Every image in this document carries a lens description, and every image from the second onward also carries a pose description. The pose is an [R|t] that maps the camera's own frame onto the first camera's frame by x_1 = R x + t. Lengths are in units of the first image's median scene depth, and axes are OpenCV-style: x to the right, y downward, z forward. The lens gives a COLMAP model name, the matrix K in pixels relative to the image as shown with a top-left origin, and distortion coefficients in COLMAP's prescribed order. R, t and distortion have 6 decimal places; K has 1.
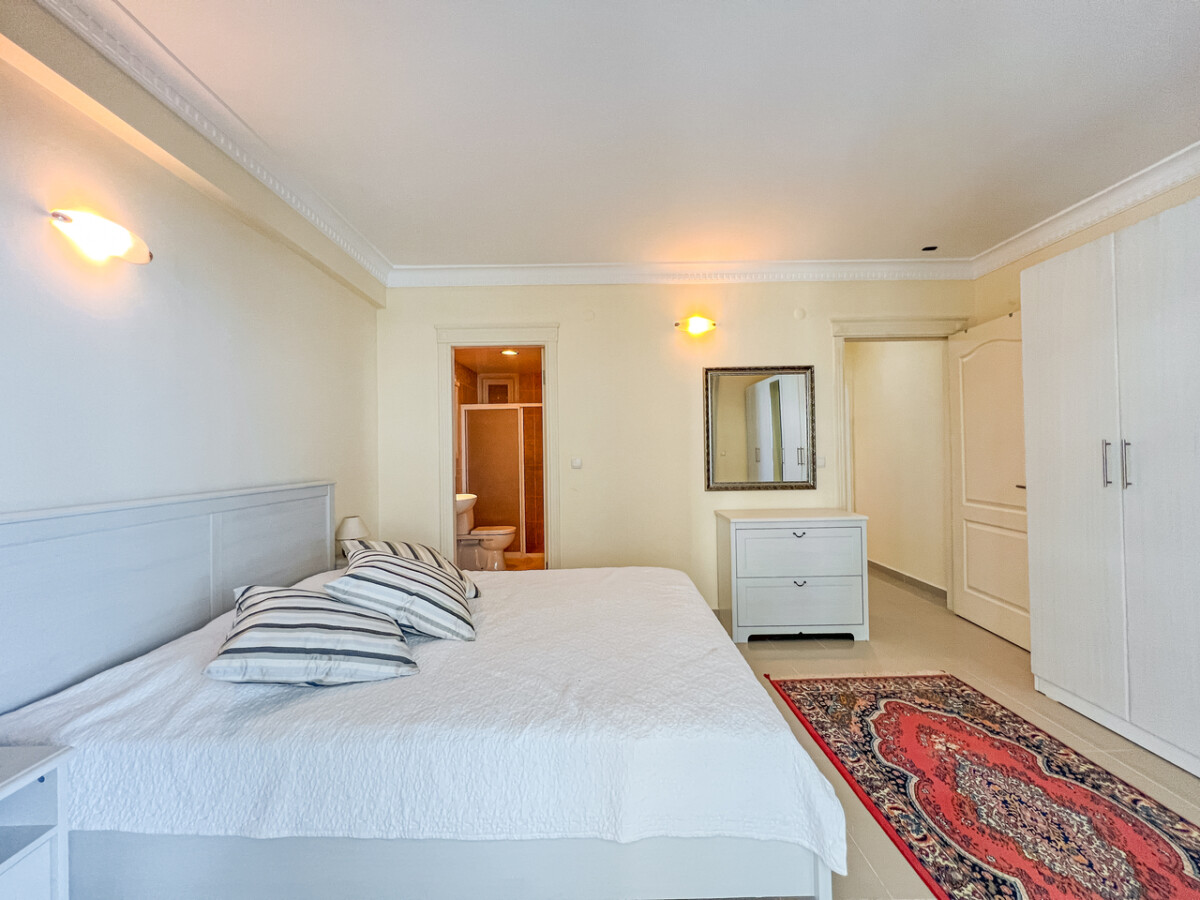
lens RADIAL K [[482.7, 0, 594.4], [0, 482.7, 447.9], [0, 0, 1]] dist [0.001086, 0.000075]
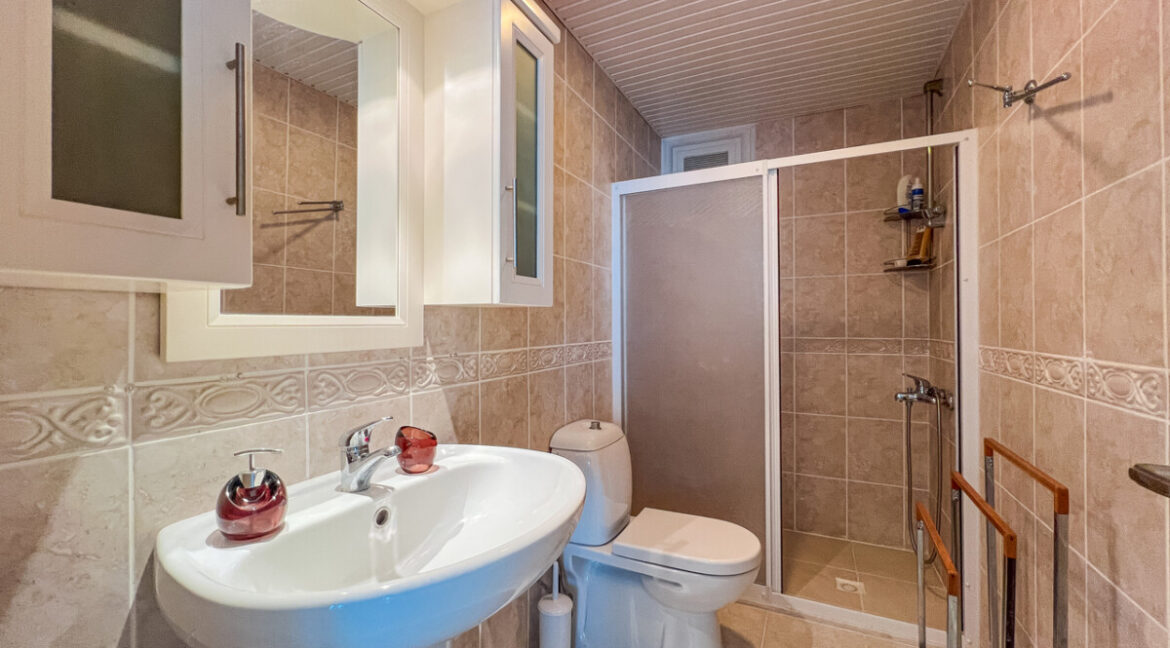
lens RADIAL K [[475.0, 0, 580.8], [0, 475.0, 312.8], [0, 0, 1]] dist [-0.001979, -0.000149]
pose [[0.898614, 0.002890, -0.438730, -0.200459], [-0.002771, 0.999996, 0.000912, 0.033397], [0.438731, 0.000396, 0.898619, 1.019599]]
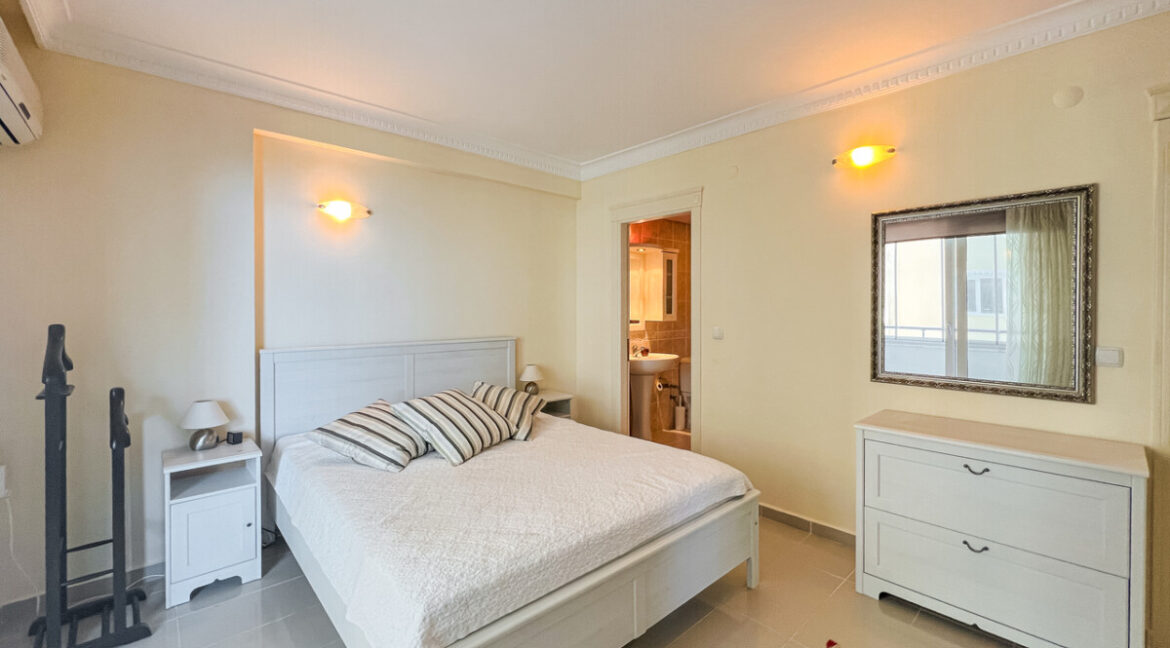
lens RADIAL K [[475.0, 0, 580.8], [0, 475.0, 312.8], [0, 0, 1]] dist [-0.001979, -0.000149]
pose [[0.666904, 0.025323, -0.744713, 0.476387], [-0.004303, 0.999537, 0.030134, -0.035572], [0.745131, -0.016892, 0.666704, 0.189640]]
